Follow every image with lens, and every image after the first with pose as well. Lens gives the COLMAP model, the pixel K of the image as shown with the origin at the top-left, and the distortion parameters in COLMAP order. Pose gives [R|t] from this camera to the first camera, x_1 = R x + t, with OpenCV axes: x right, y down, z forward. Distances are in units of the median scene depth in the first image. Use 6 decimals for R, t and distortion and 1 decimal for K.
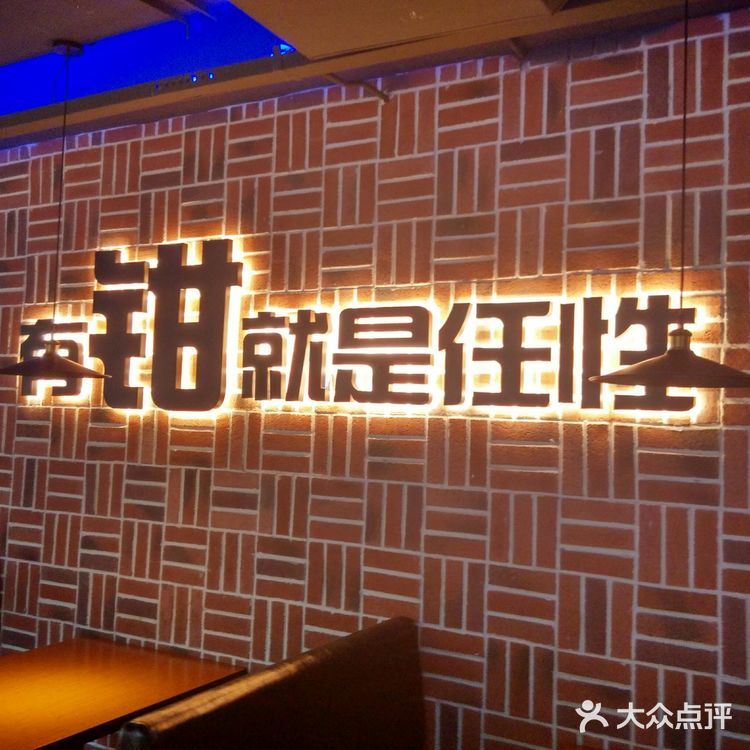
lens RADIAL K [[837.4, 0, 372.8], [0, 837.4, 371.0], [0, 0, 1]] dist [0.096138, 0.000000]
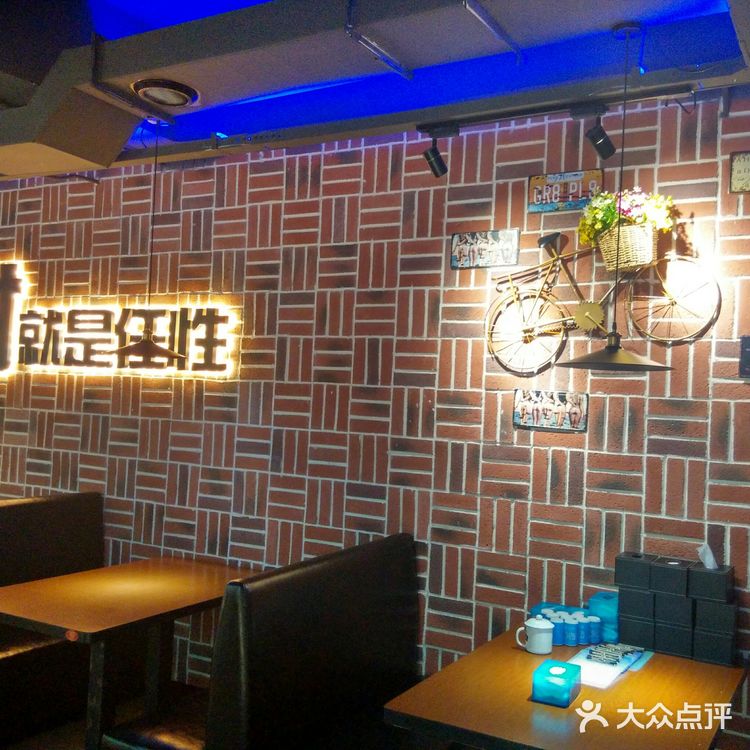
lens RADIAL K [[837.4, 0, 374.1], [0, 837.4, 375.6], [0, 0, 1]] dist [0.096138, 0.000000]
pose [[0.999512, 0.012838, -0.028461, 0.628862], [-0.011934, 0.999426, 0.031721, -0.004876], [0.028852, -0.031366, 0.999091, -0.672127]]
